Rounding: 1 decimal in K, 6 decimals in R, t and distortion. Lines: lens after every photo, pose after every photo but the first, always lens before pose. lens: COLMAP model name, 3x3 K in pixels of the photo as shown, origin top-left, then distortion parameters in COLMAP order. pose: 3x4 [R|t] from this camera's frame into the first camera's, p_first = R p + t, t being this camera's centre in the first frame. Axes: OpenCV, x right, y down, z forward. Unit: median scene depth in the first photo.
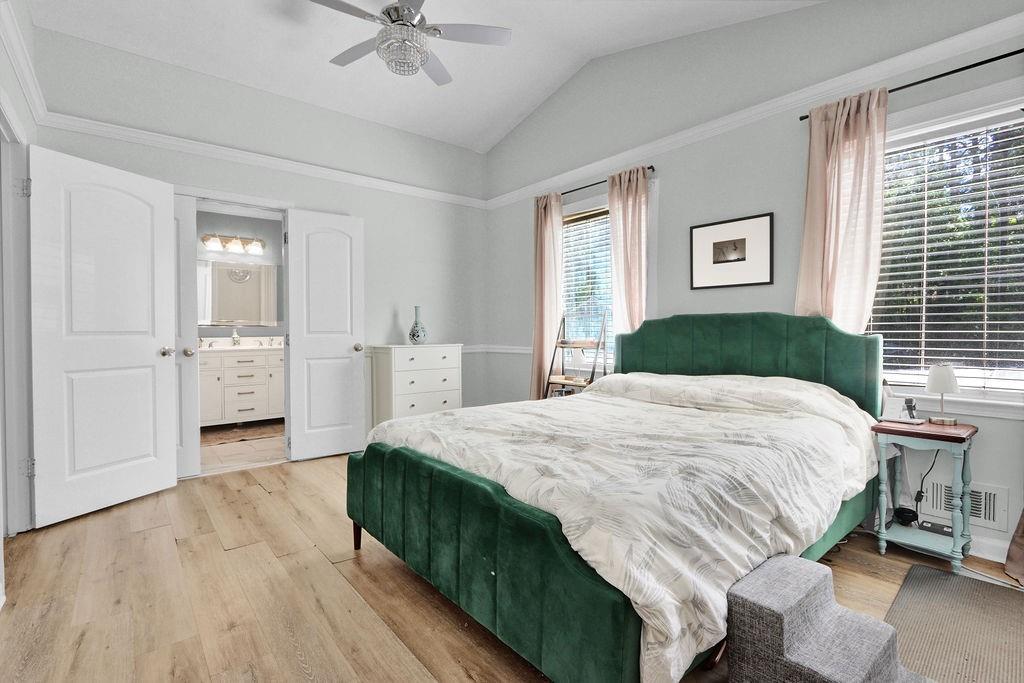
lens RADIAL K [[470.8, 0, 509.5], [0, 470.8, 341.2], [0, 0, 1]] dist [-0.012746, 0.003217]
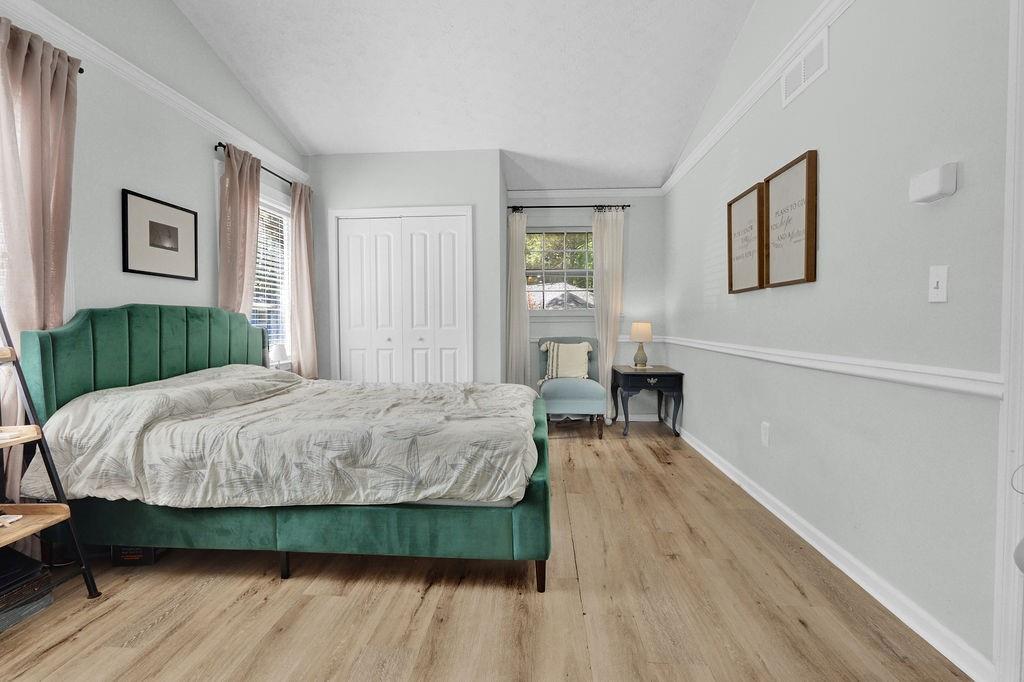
lens RADIAL K [[470.8, 0, 502.1], [0, 470.8, 325.1], [0, 0, 1]] dist [-0.012746, 0.003217]
pose [[-0.713561, 0.004716, 0.700577, -0.667499], [0.028294, 0.999355, 0.022092, -0.024713], [-0.700021, 0.035586, -0.713235, 1.270930]]
